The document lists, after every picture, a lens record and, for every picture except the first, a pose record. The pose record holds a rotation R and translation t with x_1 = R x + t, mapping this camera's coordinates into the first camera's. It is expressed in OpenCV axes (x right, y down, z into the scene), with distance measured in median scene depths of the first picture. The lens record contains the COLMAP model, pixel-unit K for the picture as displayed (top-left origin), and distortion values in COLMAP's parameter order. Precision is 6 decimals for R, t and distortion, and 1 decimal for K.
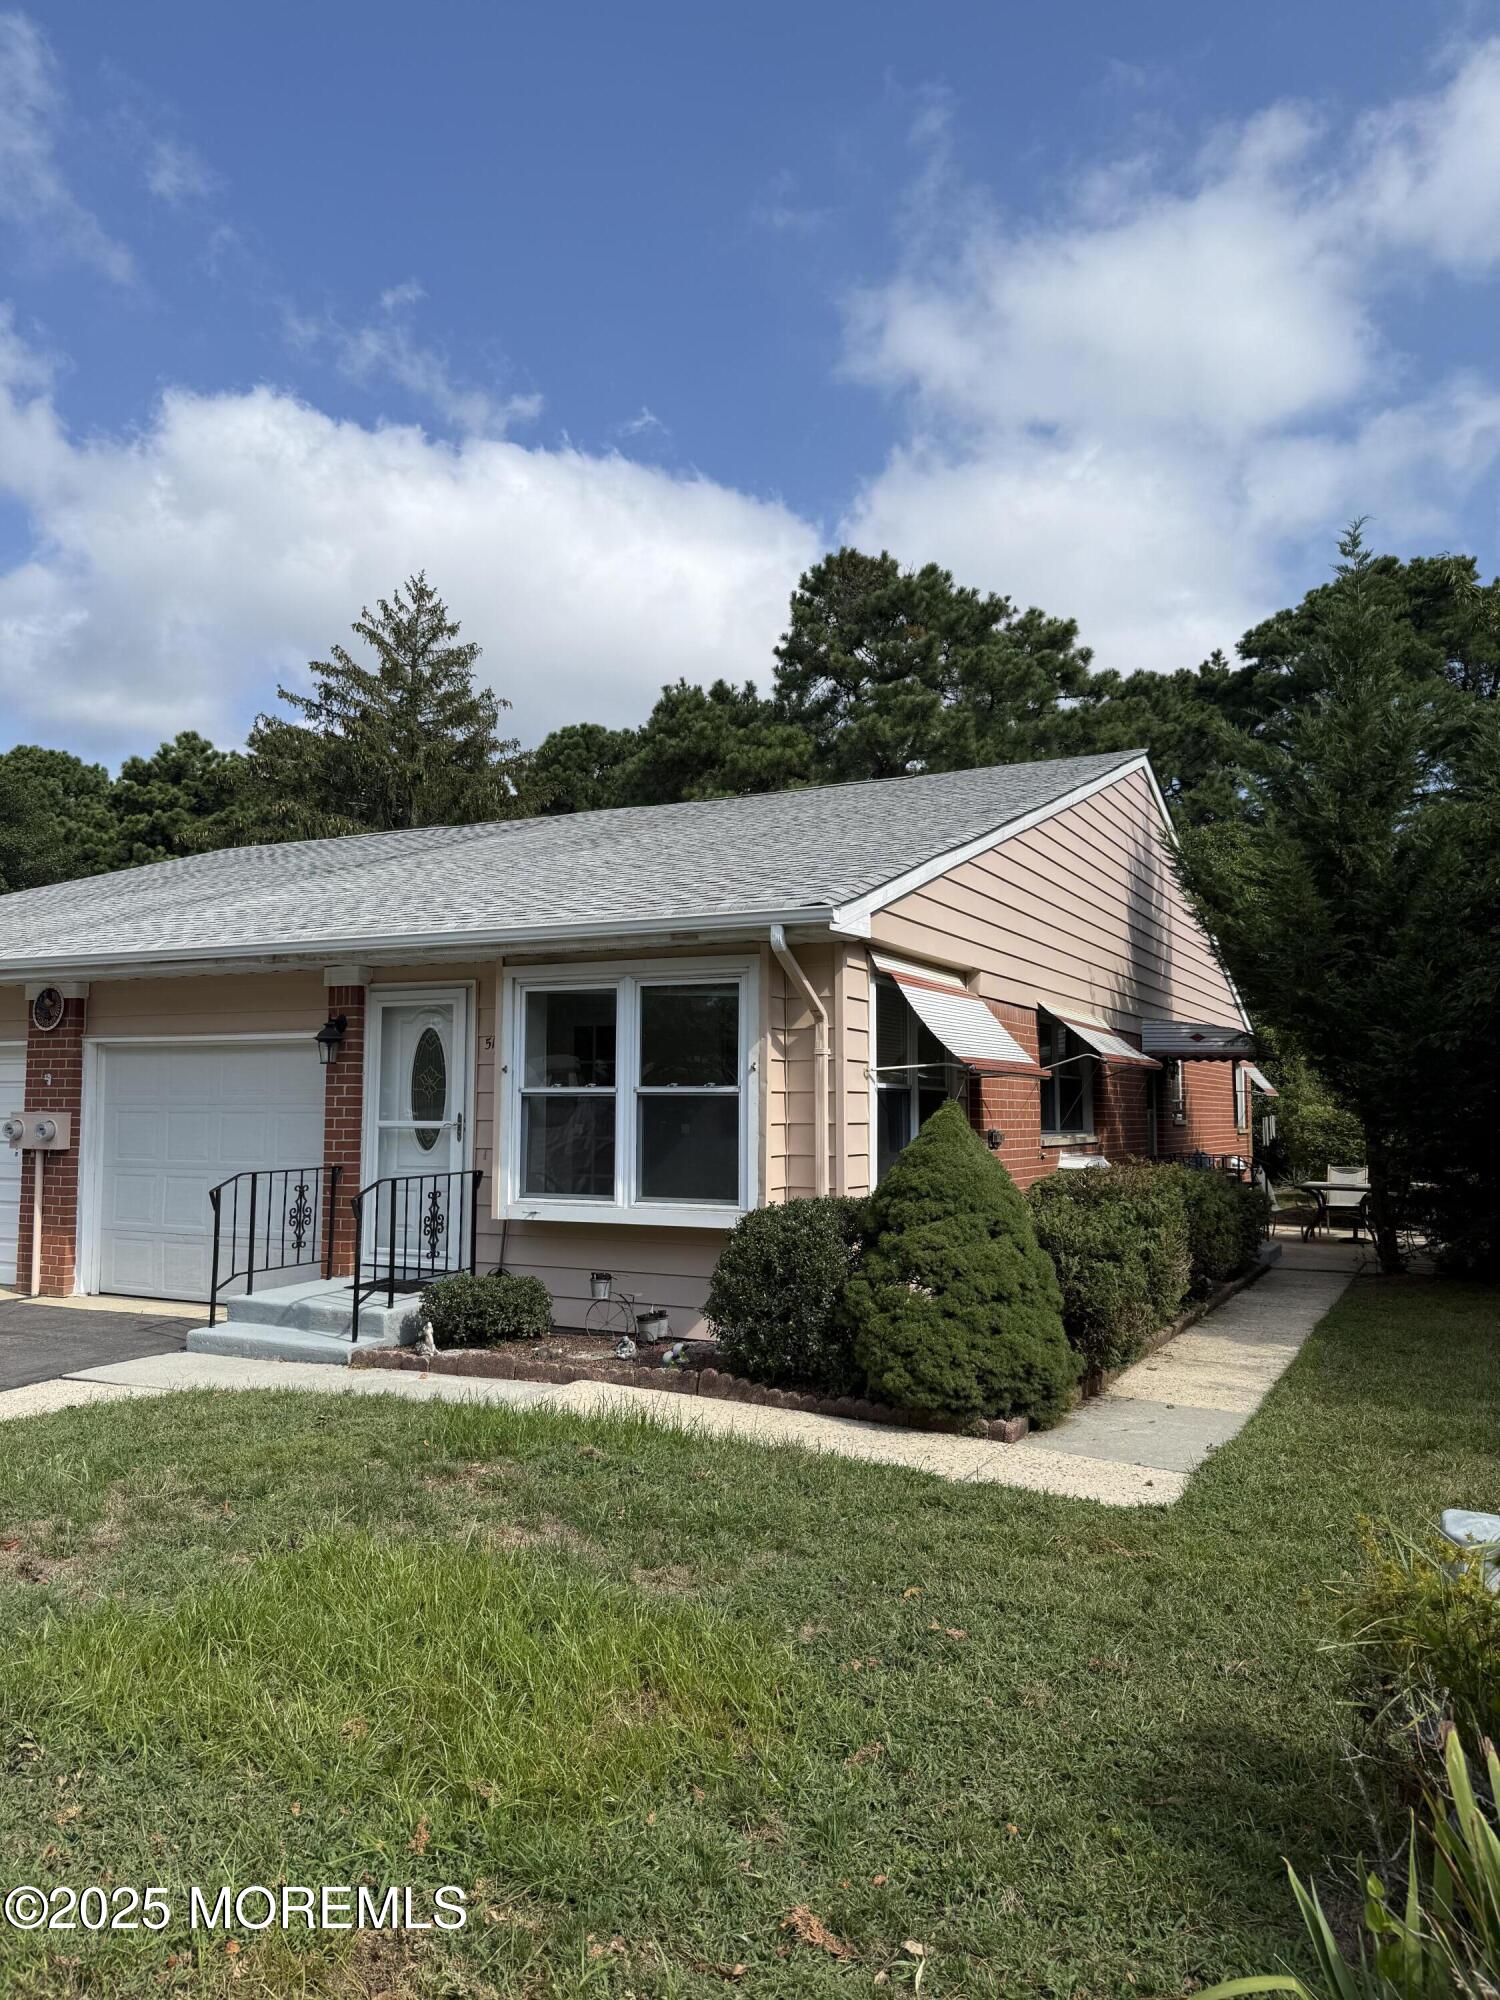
lens RADIAL K [[1397.3, 0, 741.5], [0, 1397.3, 1004.8], [0, 0, 1]] dist [0.017619, -0.030080]
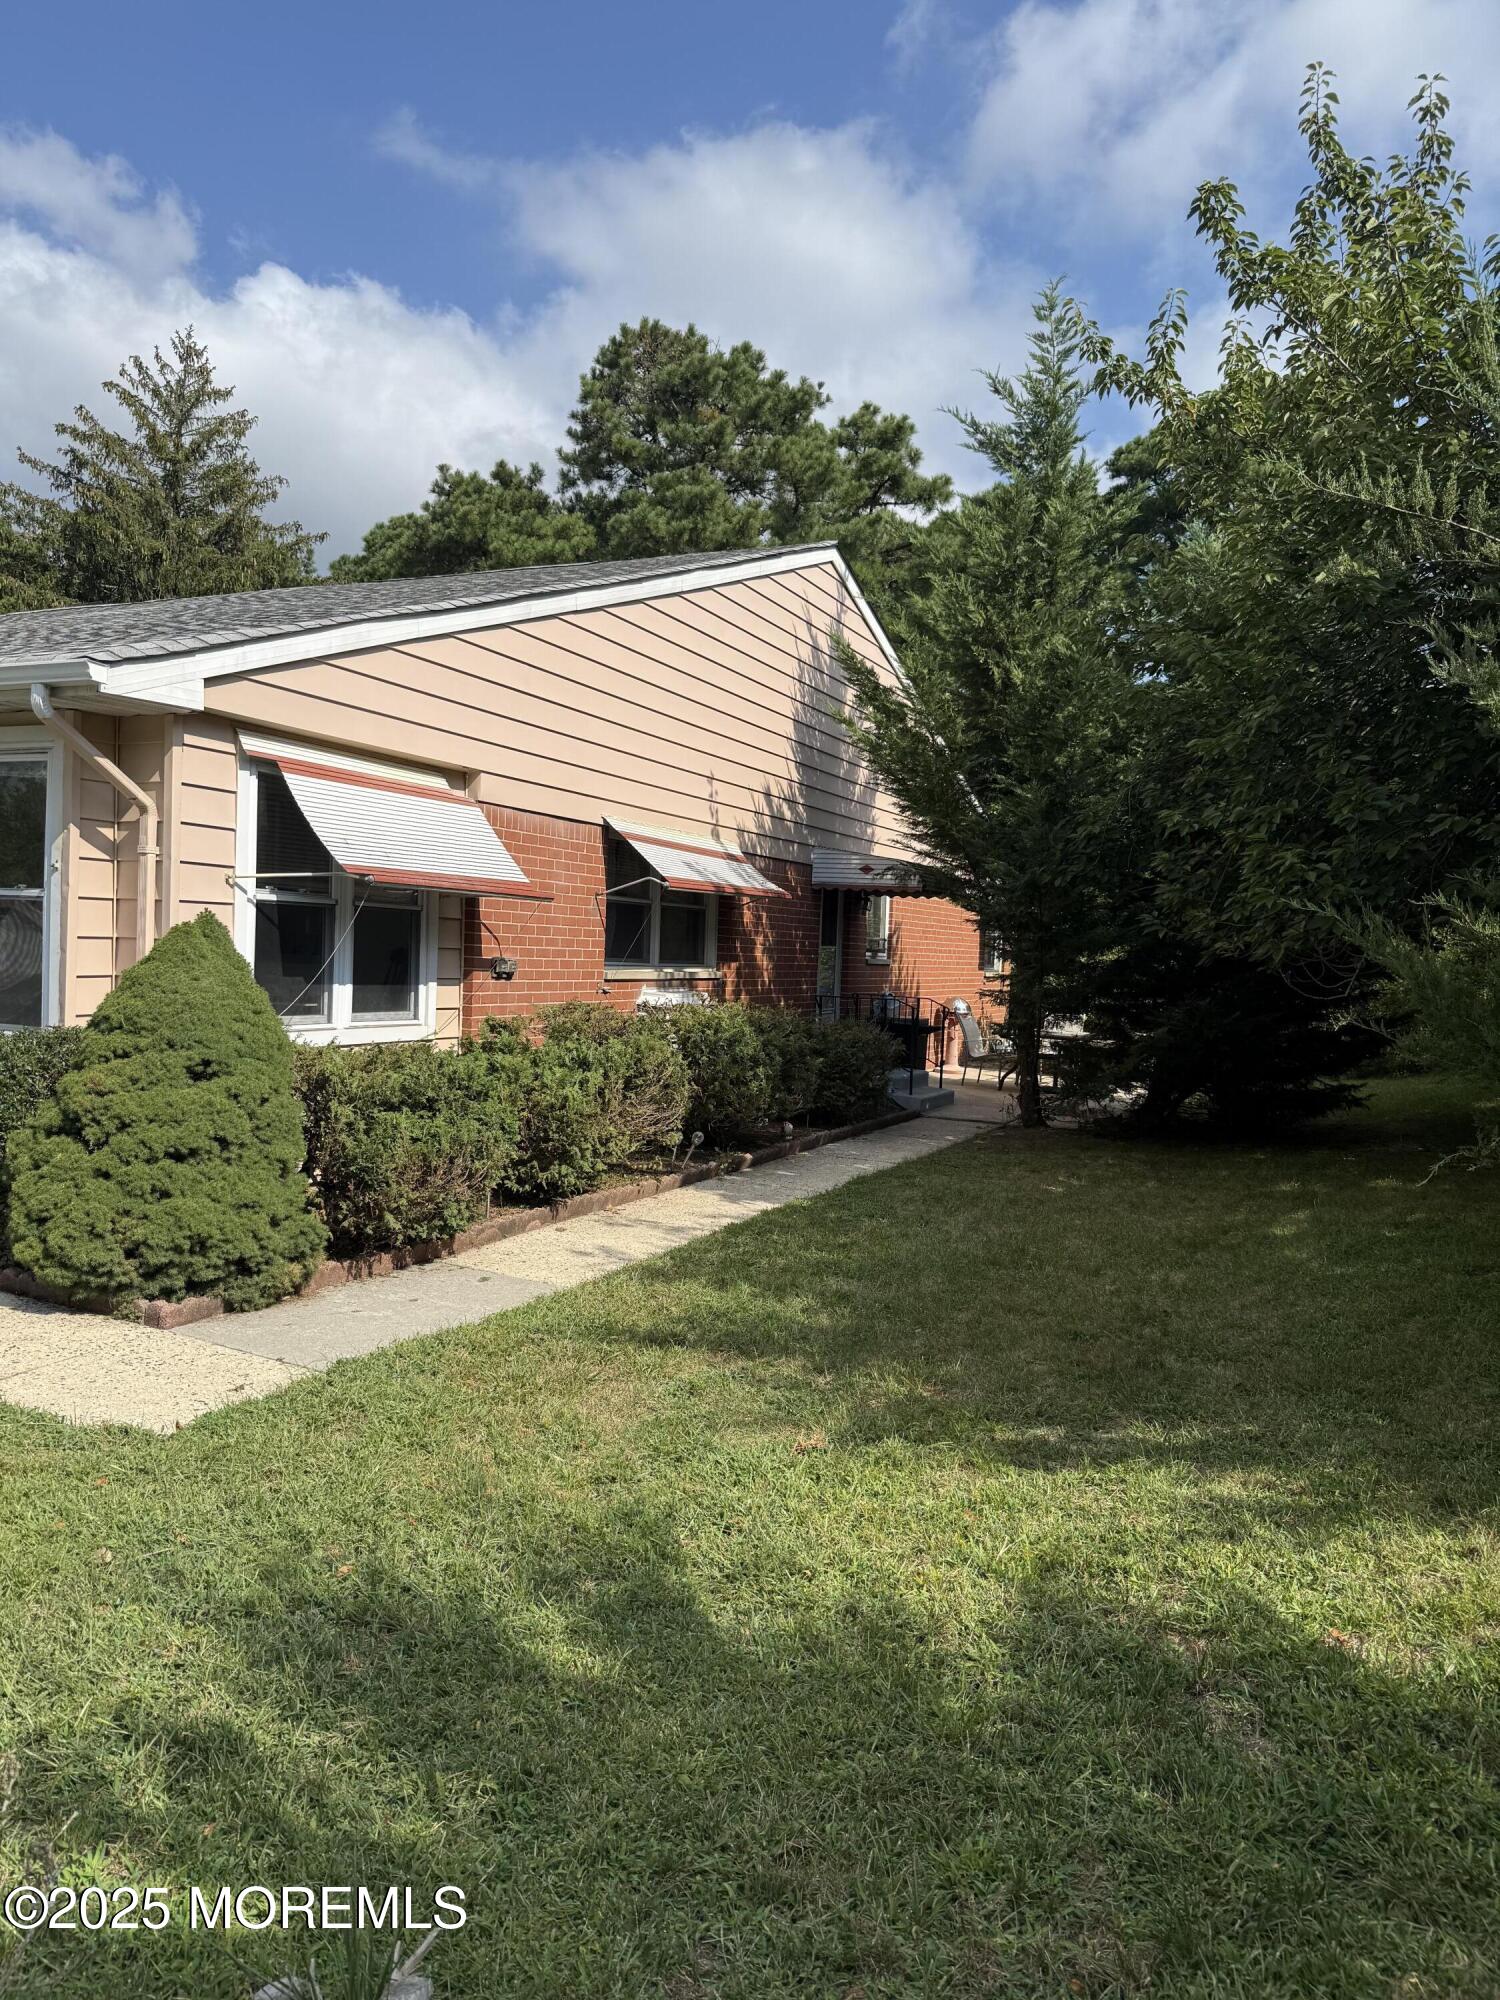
lens RADIAL K [[1397.3, 0, 765.0], [0, 1397.3, 1011.6], [0, 0, 1]] dist [0.017619, -0.030080]
pose [[0.997978, 0.031462, 0.055218, 0.200951], [-0.038041, 0.991746, 0.122448, 0.006813], [-0.050910, -0.124301, 0.990938, 0.081407]]
